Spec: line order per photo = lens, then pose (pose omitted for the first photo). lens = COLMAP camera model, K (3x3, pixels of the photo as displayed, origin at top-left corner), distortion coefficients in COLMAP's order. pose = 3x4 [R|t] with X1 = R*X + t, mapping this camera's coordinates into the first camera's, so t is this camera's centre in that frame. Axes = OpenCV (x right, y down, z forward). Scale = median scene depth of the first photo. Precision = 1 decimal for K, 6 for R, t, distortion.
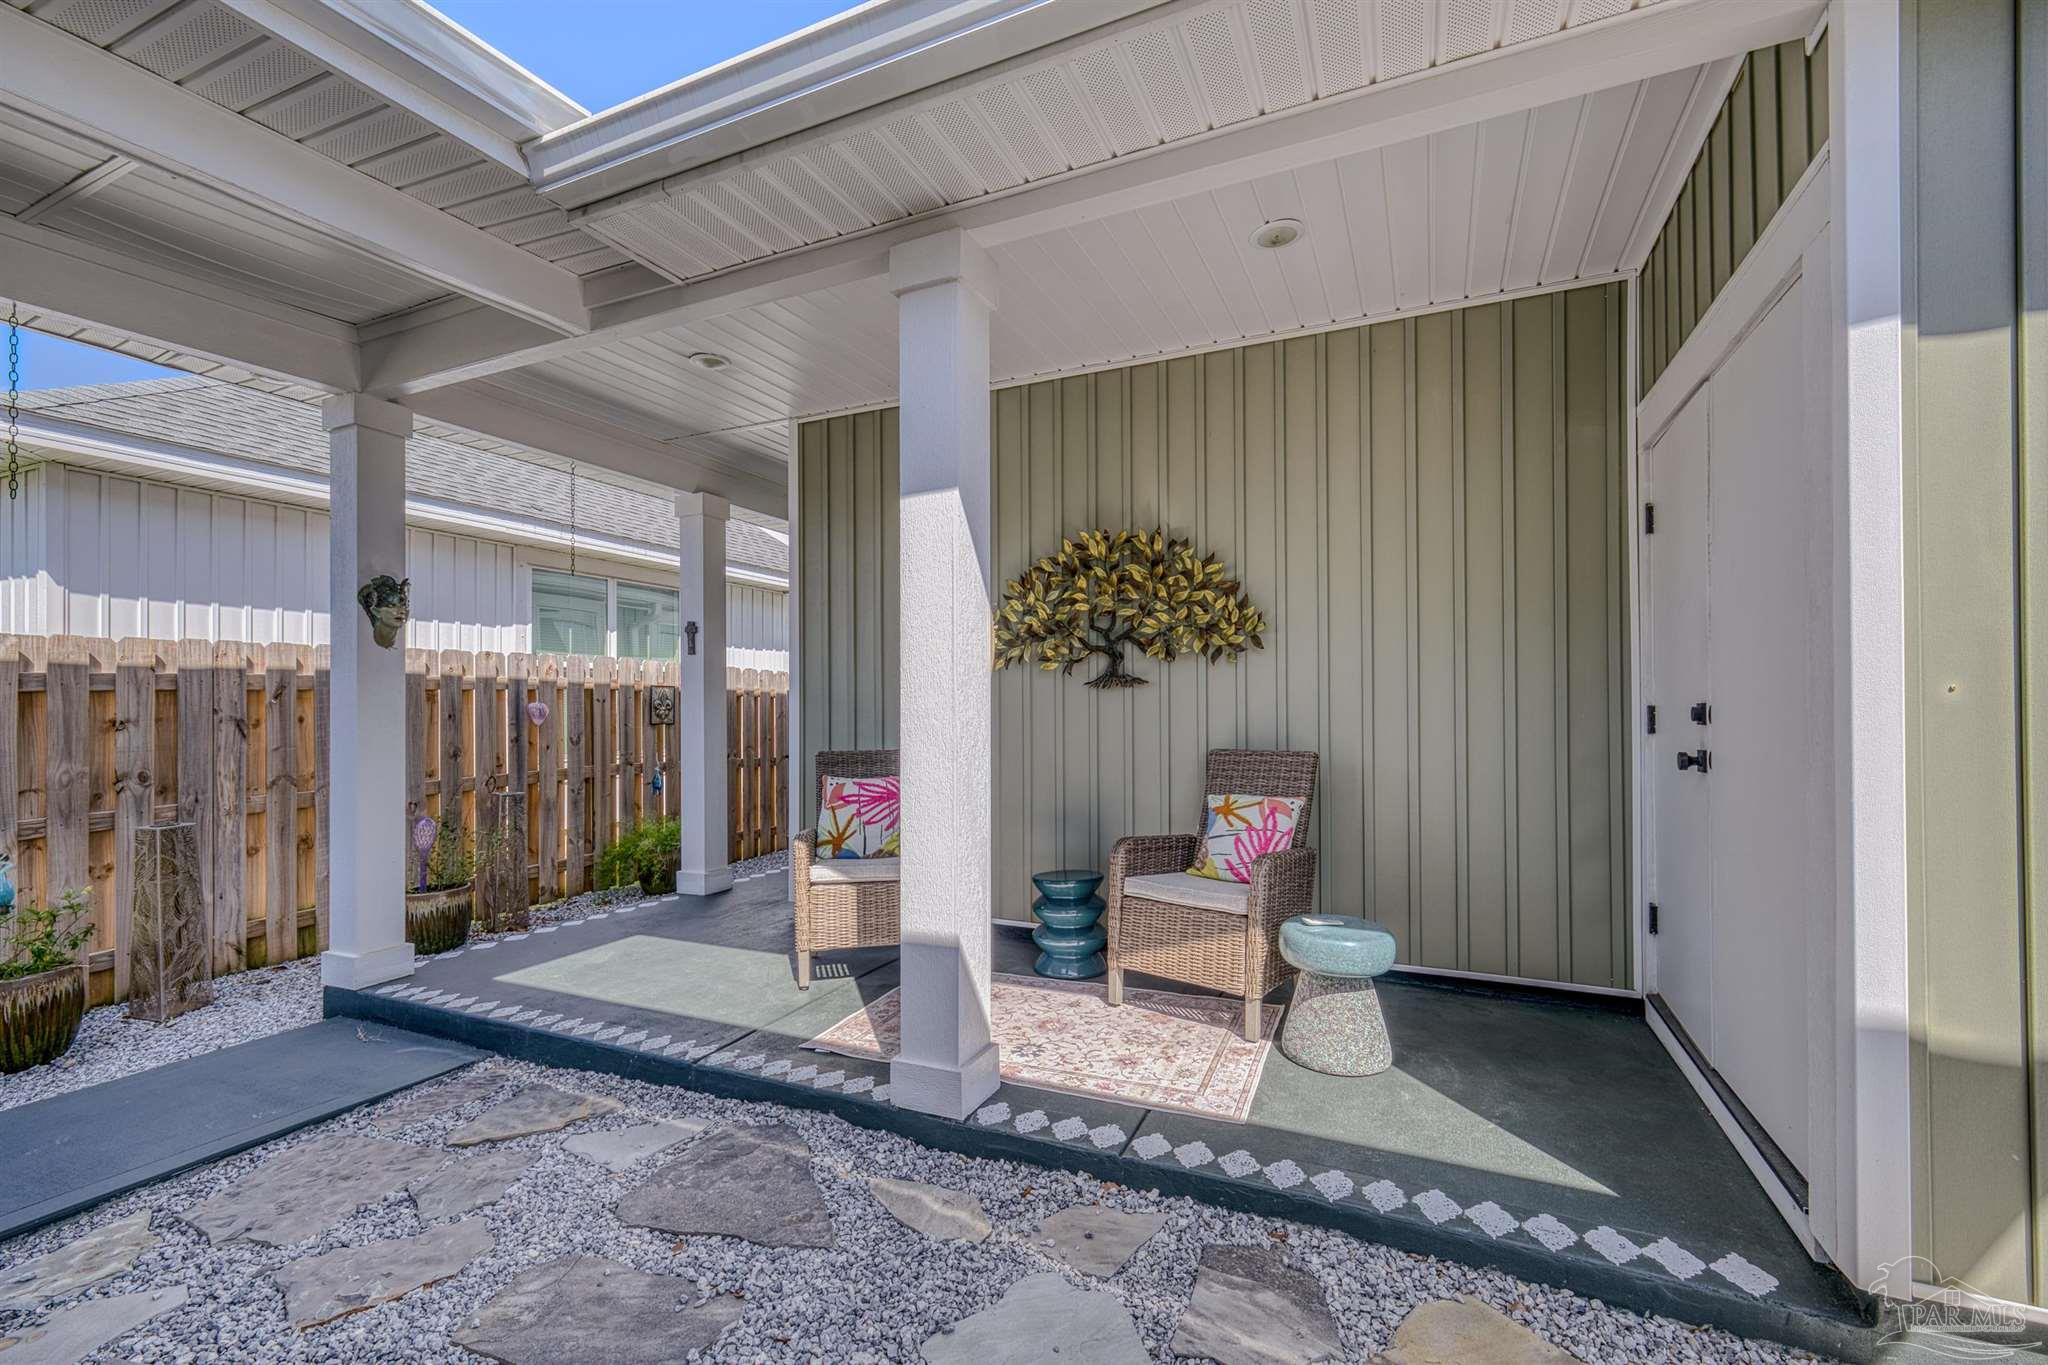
lens RADIAL K [[884.4, 0, 1020.6], [0, 884.4, 702.1], [0, 0, 1]] dist [-0.000188, 0.000115]
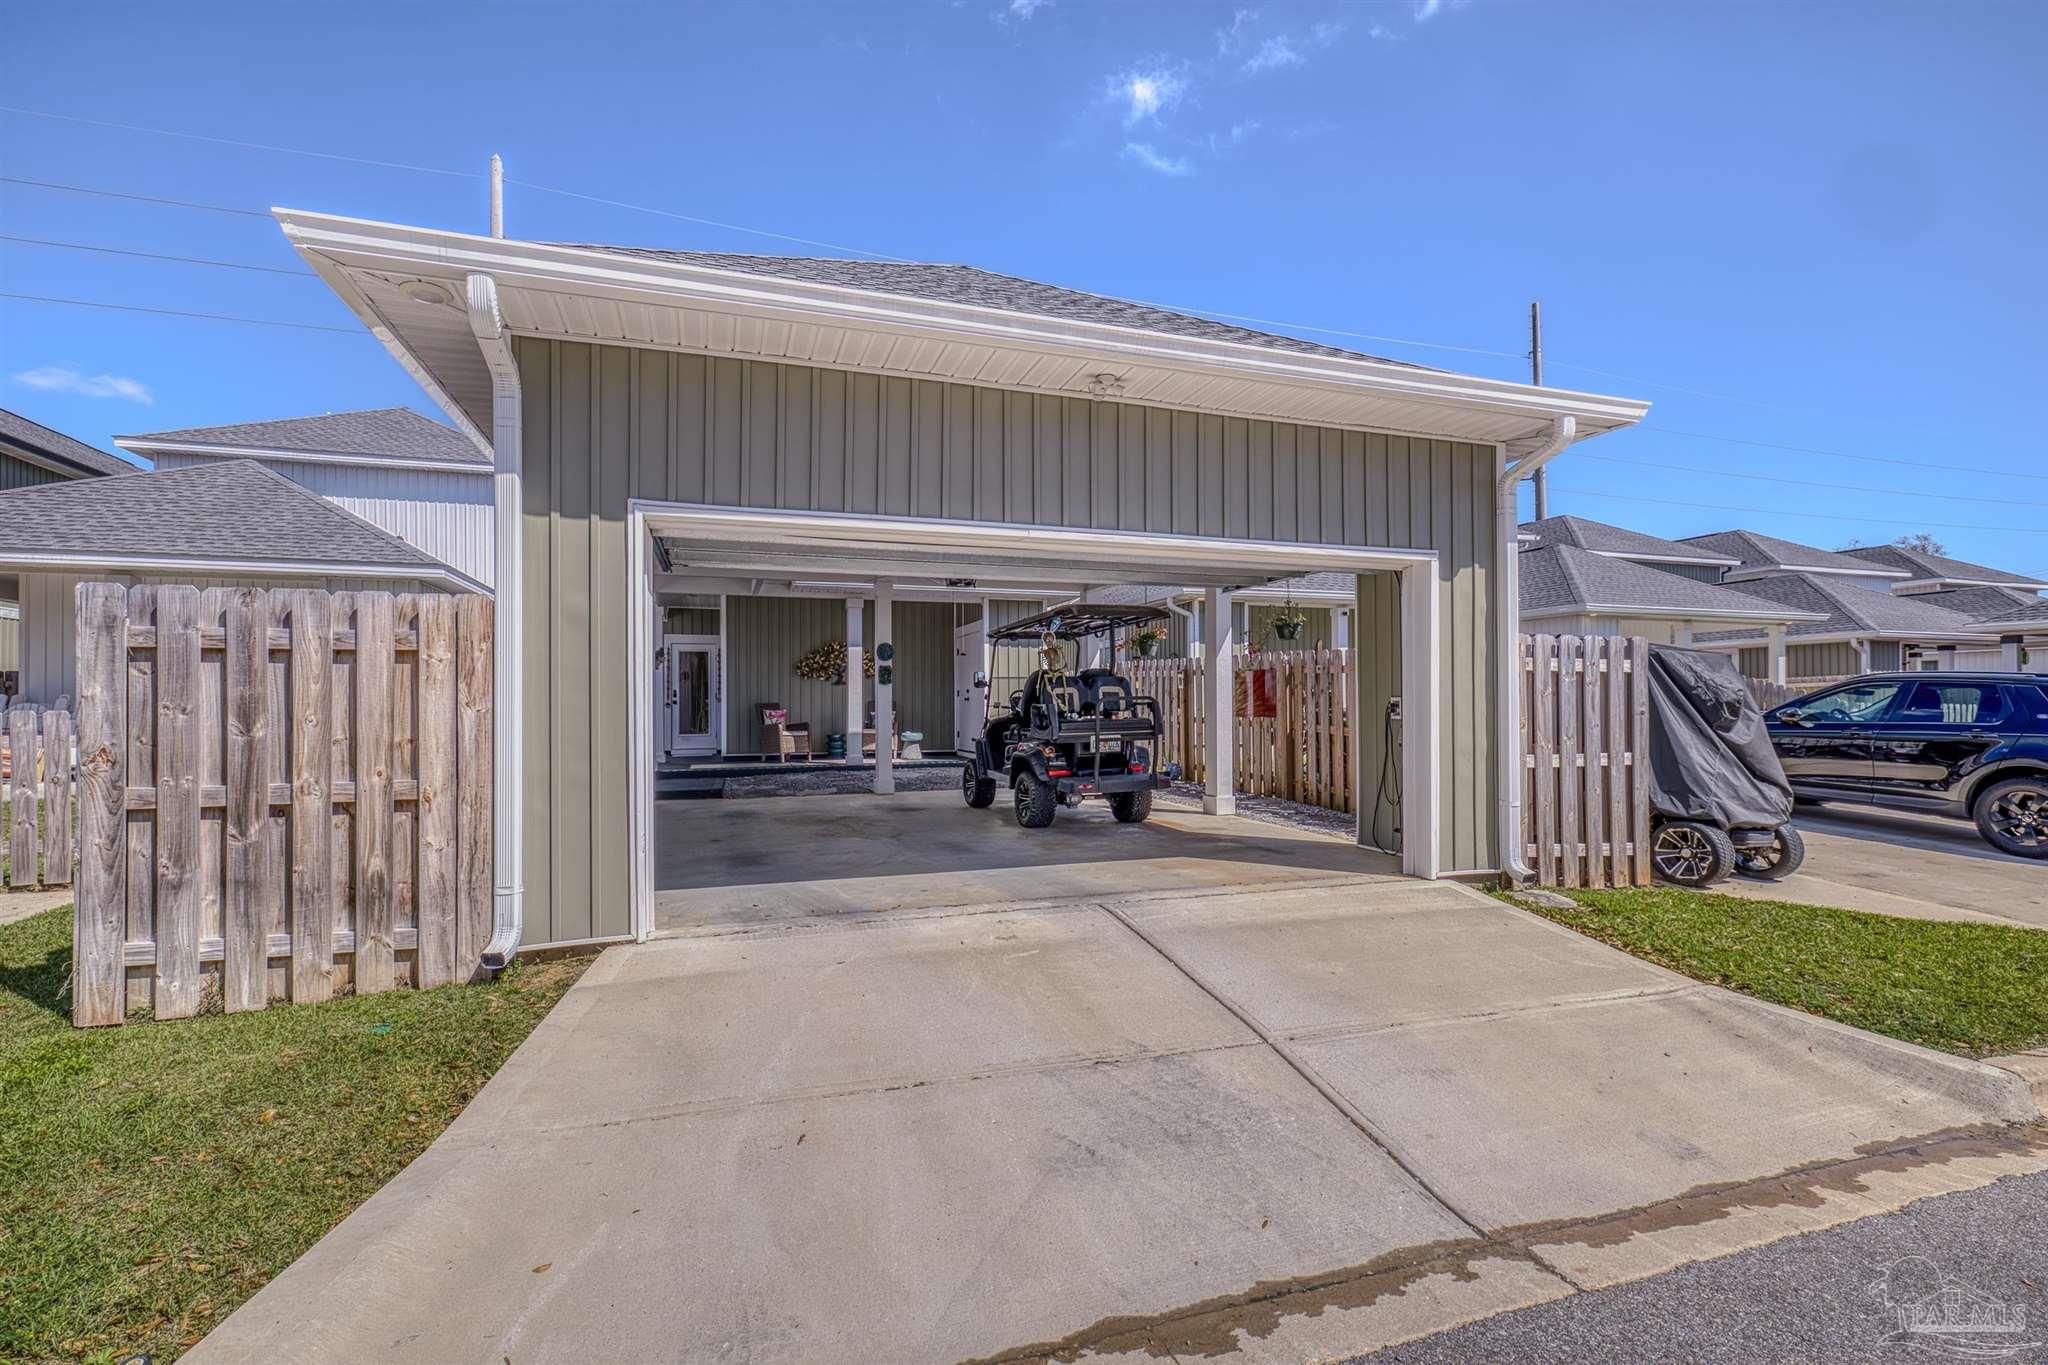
lens RADIAL K [[884.4, 0, 1020.6], [0, 884.4, 702.1], [0, 0, 1]] dist [-0.000188, 0.000115]
pose [[0.727574, 0.001170, 0.686028, -2.017447], [-0.000591, 0.999999, -0.001079, 0.062632], [-0.686029, 0.000379, 0.727574, -2.362090]]
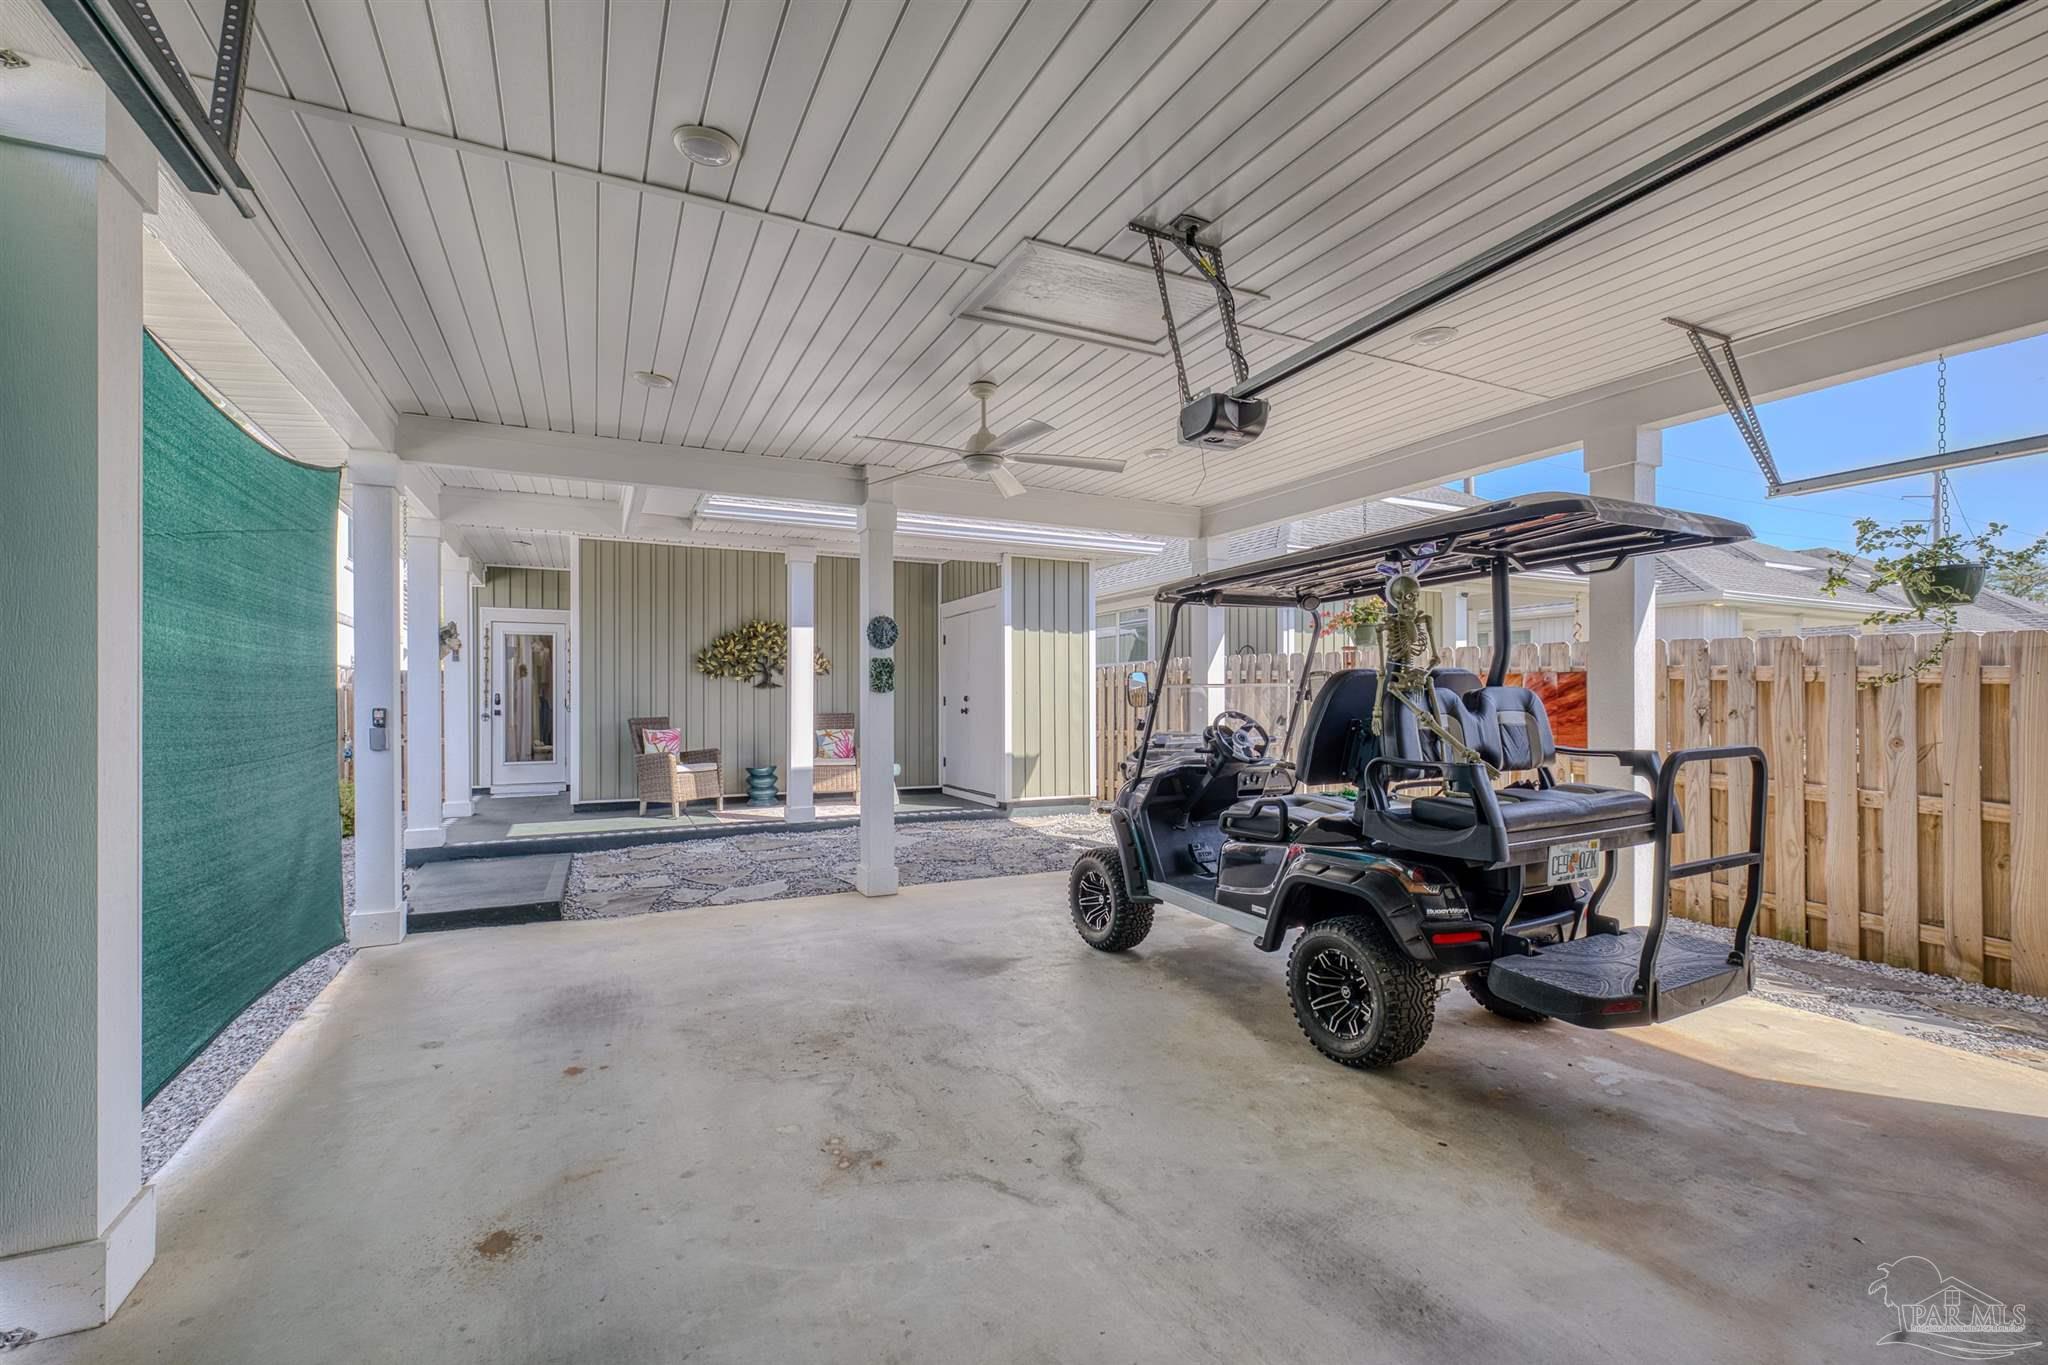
lens RADIAL K [[884.4, 0, 1020.6], [0, 884.4, 702.1], [0, 0, 1]] dist [-0.000188, 0.000115]
pose [[0.632848, 0.000831, 0.774276, -1.390791], [-0.004771, 0.999985, 0.002826, 0.011453], [-0.774262, -0.005483, 0.632842, -1.090771]]
